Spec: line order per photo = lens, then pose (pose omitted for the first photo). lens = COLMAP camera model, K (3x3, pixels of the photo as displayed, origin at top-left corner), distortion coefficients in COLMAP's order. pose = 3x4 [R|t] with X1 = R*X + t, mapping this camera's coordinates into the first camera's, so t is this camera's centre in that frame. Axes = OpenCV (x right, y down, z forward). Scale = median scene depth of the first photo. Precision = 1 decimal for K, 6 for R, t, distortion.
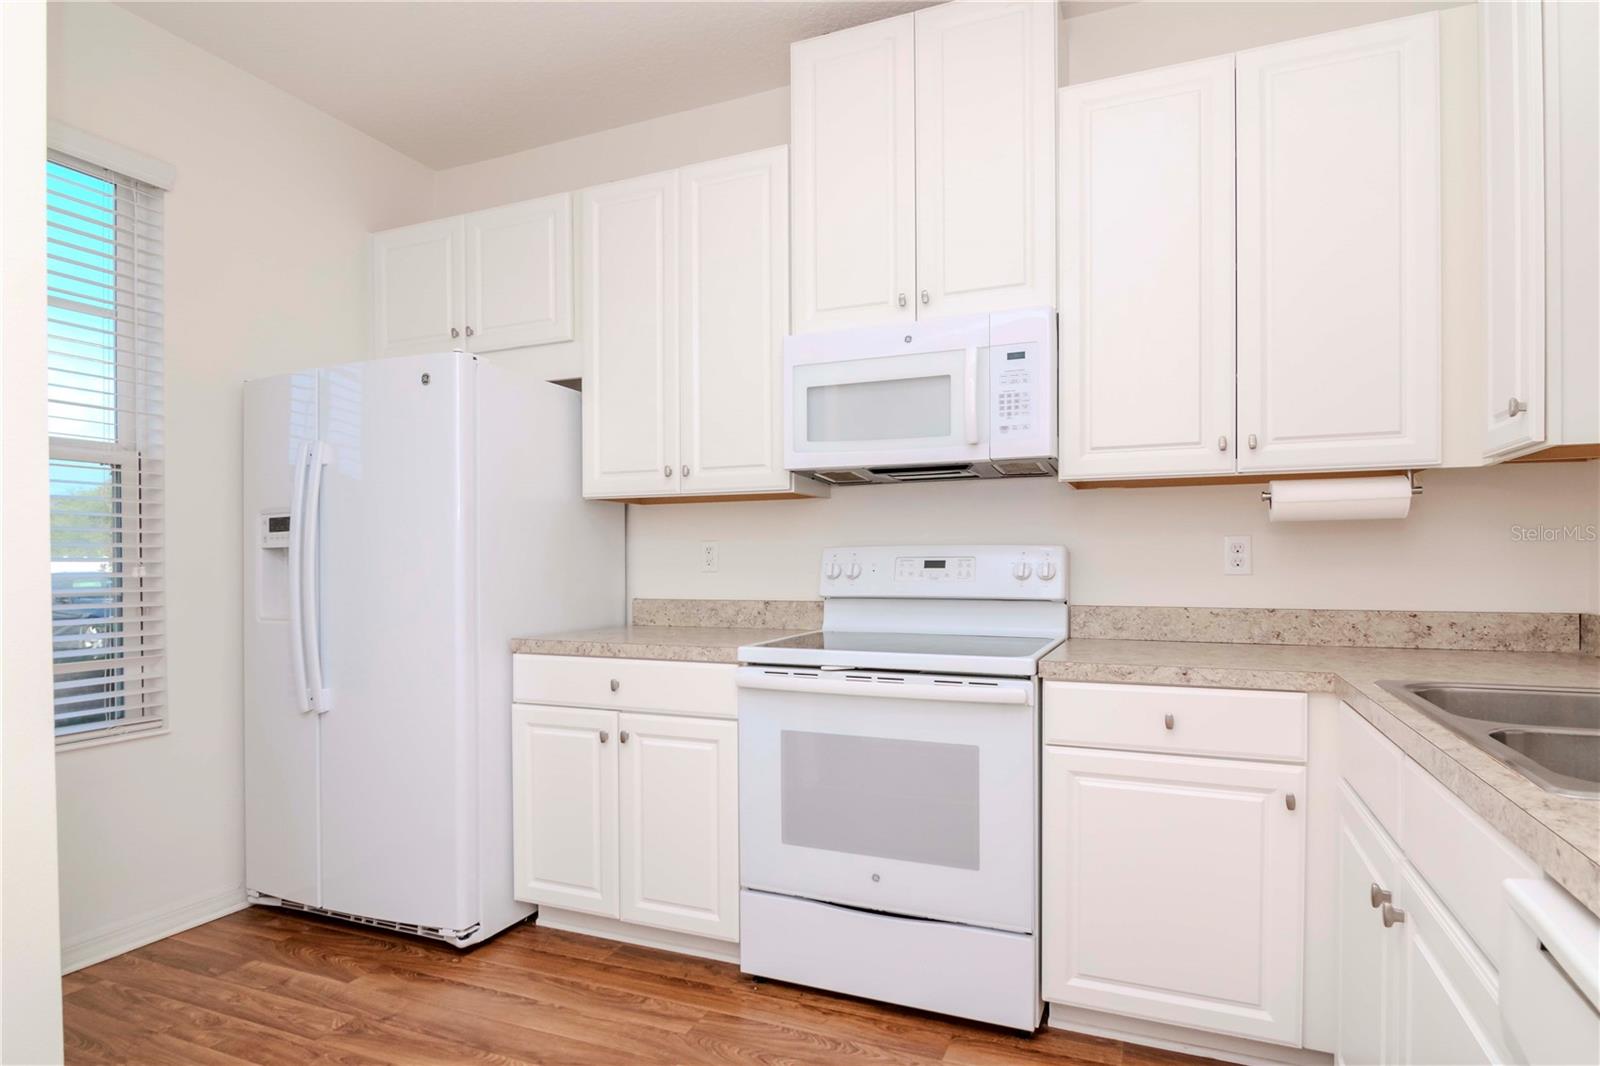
lens RADIAL K [[837.8, 0, 834.3], [0, 837.8, 564.0], [0, 0, 1]] dist [-0.008359, -0.000915]
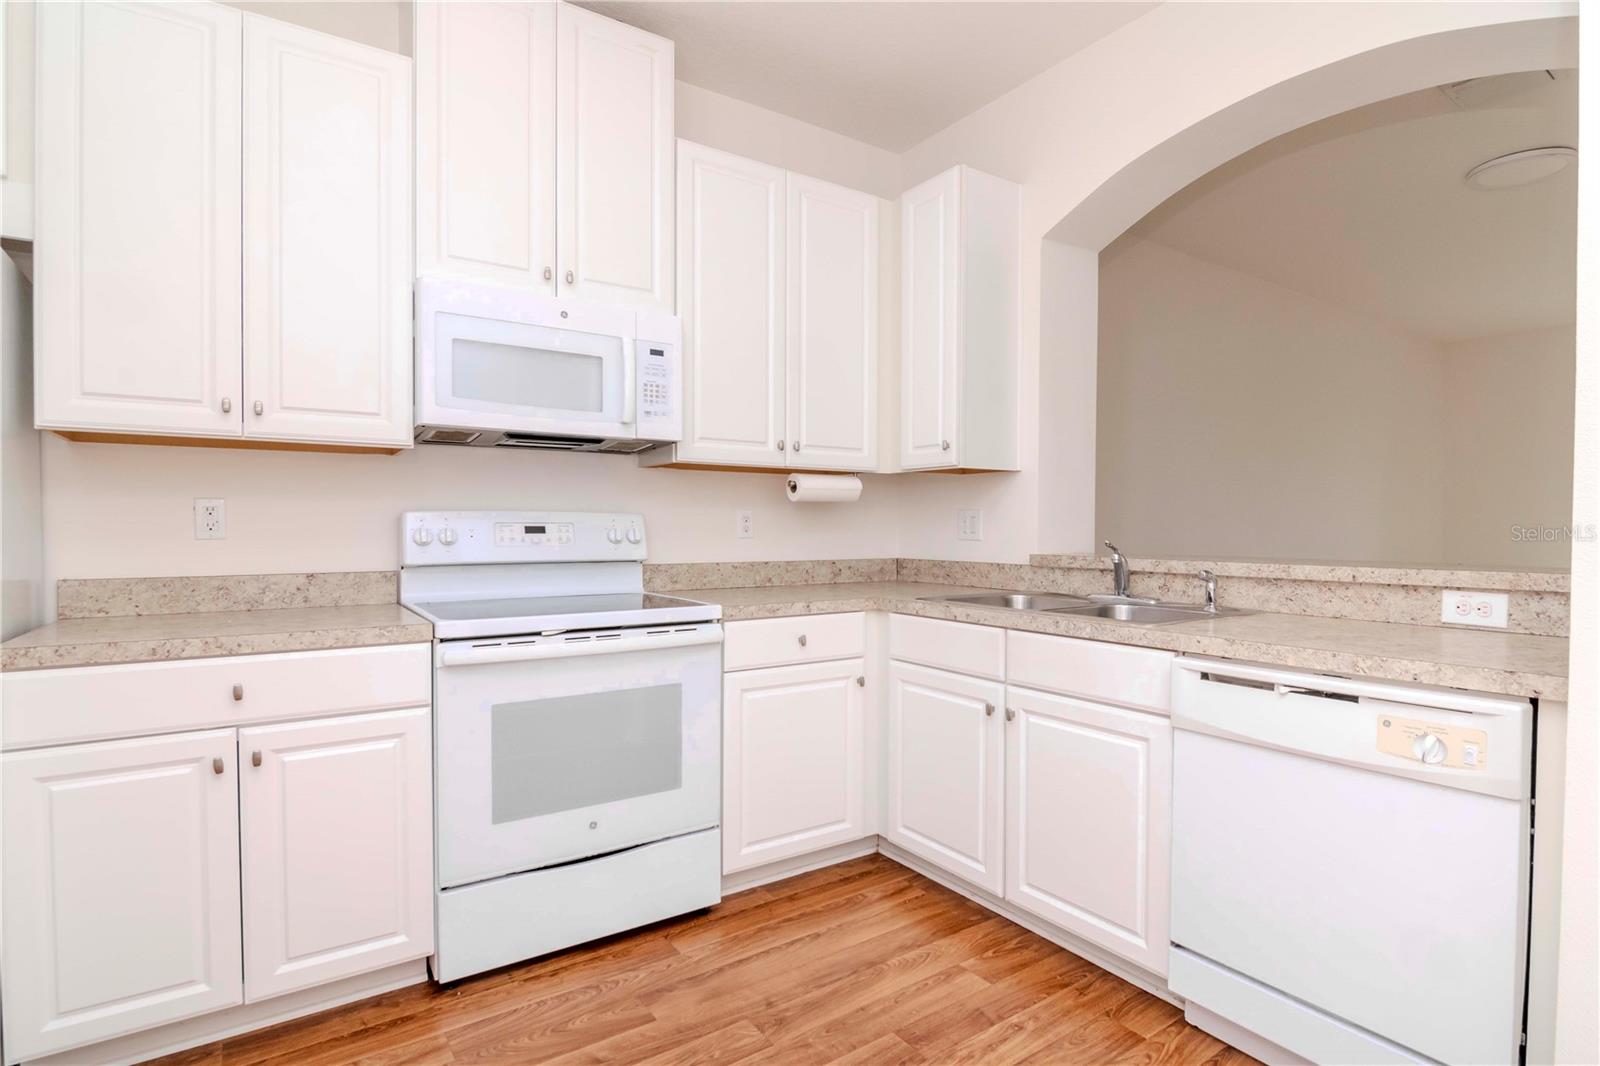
lens RADIAL K [[790.2, 0, 775.9], [0, 790.2, 541.5], [0, 0, 1]] dist [-0.002027, -0.015017]
pose [[0.567504, -0.009366, 0.823317, -0.571416], [-0.001251, 0.999924, 0.012238, 0.002508], [-0.823369, -0.007975, 0.567450, 0.218793]]
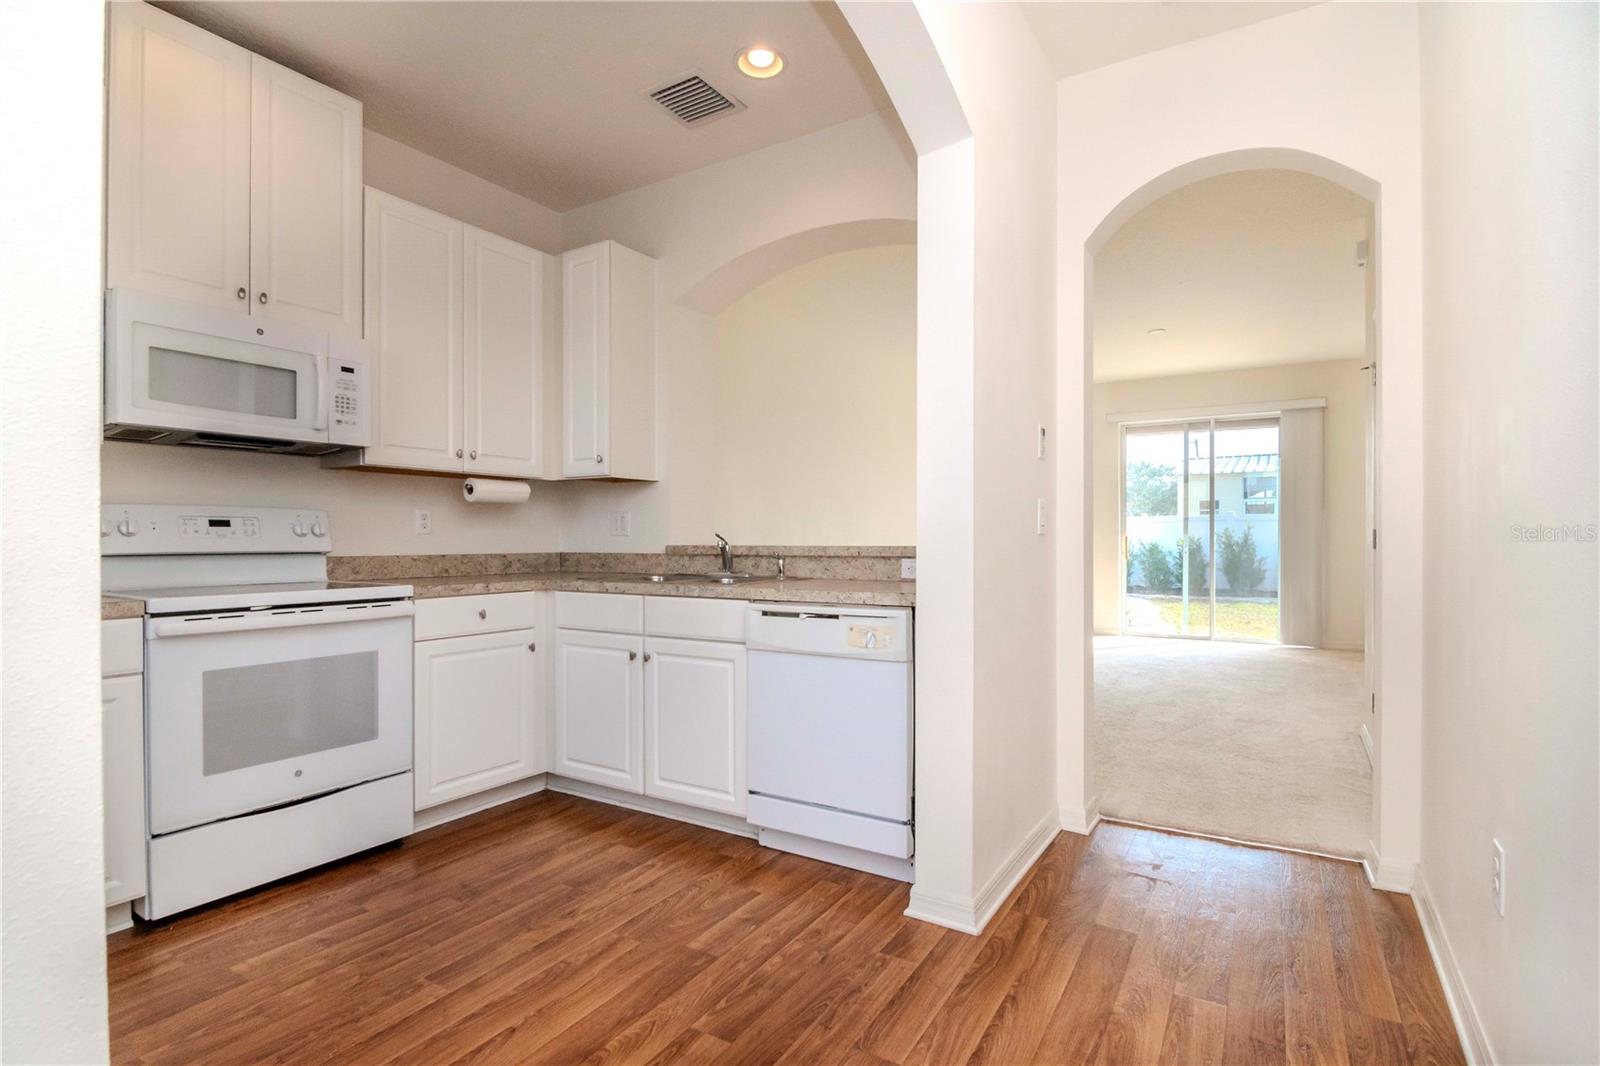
lens RADIAL K [[790.2, 0, 775.9], [0, 790.2, 541.5], [0, 0, 1]] dist [-0.002027, -0.015017]
pose [[0.180843, 0.001018, 0.983512, -0.864533], [0.004373, 0.999989, -0.001839, 0.033021], [-0.983502, 0.004634, 0.180836, 0.083019]]
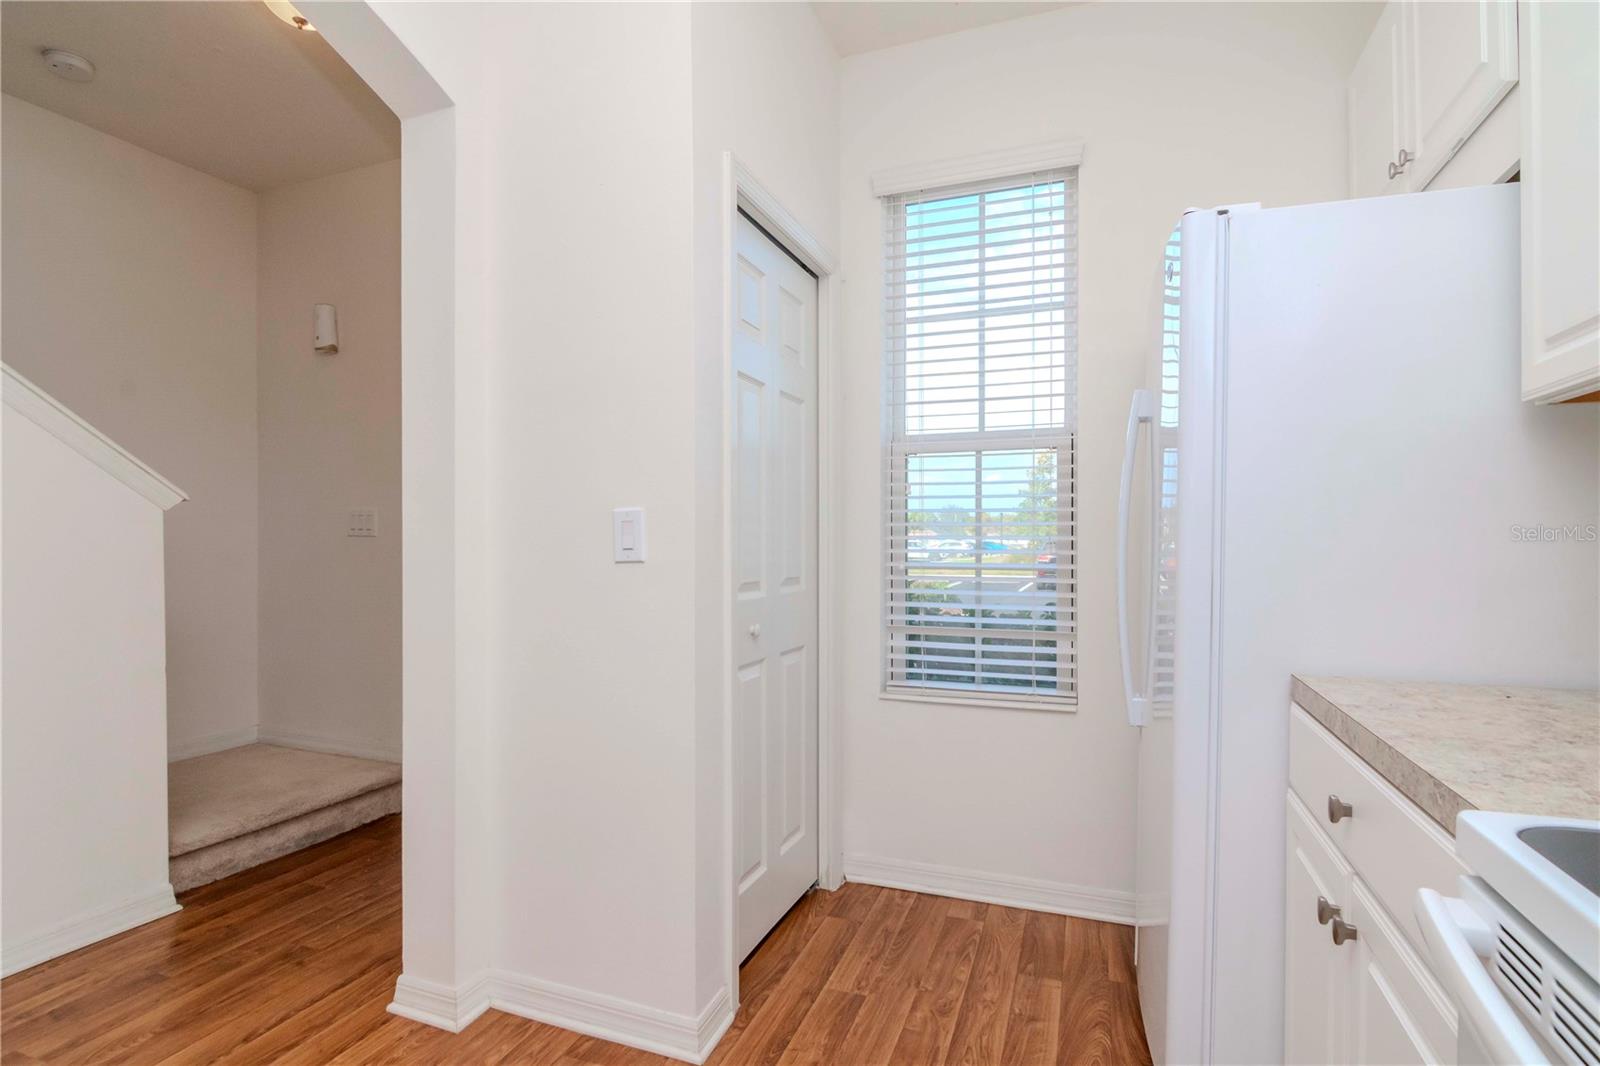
lens RADIAL K [[809.8, 0, 790.3], [0, 809.8, 547.7], [0, 0, 1]] dist [-0.003454, -0.001026]
pose [[0.020399, 0.011277, -0.999728, 0.183345], [-0.005510, 0.999922, 0.011166, -0.002343], [0.999777, 0.005280, 0.020459, 0.745717]]
